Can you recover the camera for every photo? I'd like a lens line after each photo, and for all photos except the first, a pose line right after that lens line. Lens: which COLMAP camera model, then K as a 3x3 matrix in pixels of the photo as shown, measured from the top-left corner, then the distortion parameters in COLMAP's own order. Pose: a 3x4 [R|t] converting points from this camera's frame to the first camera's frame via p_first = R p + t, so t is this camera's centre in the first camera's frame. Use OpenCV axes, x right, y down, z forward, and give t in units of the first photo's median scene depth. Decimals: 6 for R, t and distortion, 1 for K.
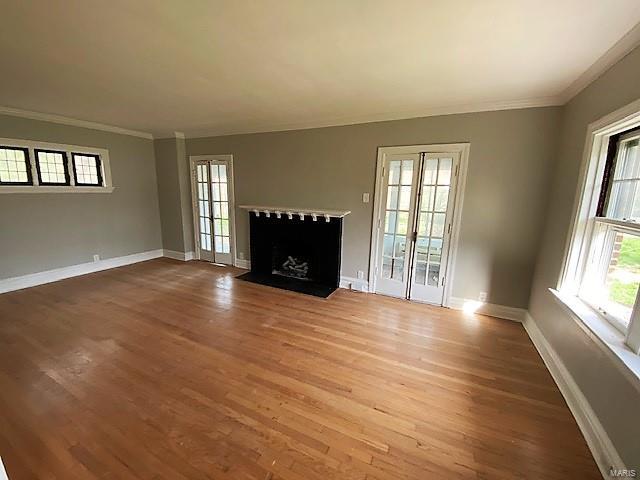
lens RADIAL K [[260.8, 0, 320.0], [0, 260.8, 240.0], [0, 0, 1]] dist [-0.000301, -0.000313]
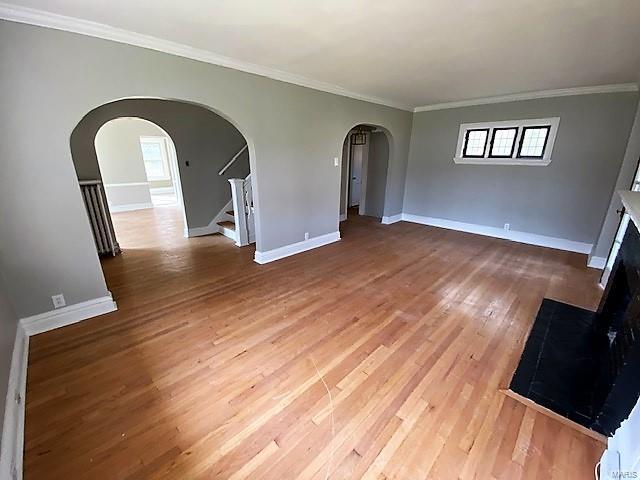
lens RADIAL K [[260.8, 0, 320.0], [0, 260.8, 240.0], [0, 0, 1]] dist [-0.000301, -0.000313]
pose [[-0.342495, 0.261821, -0.902301, 0.627309], [-0.191663, 0.920718, 0.339916, -0.154920], [0.919762, 0.289357, -0.265160, 0.918029]]
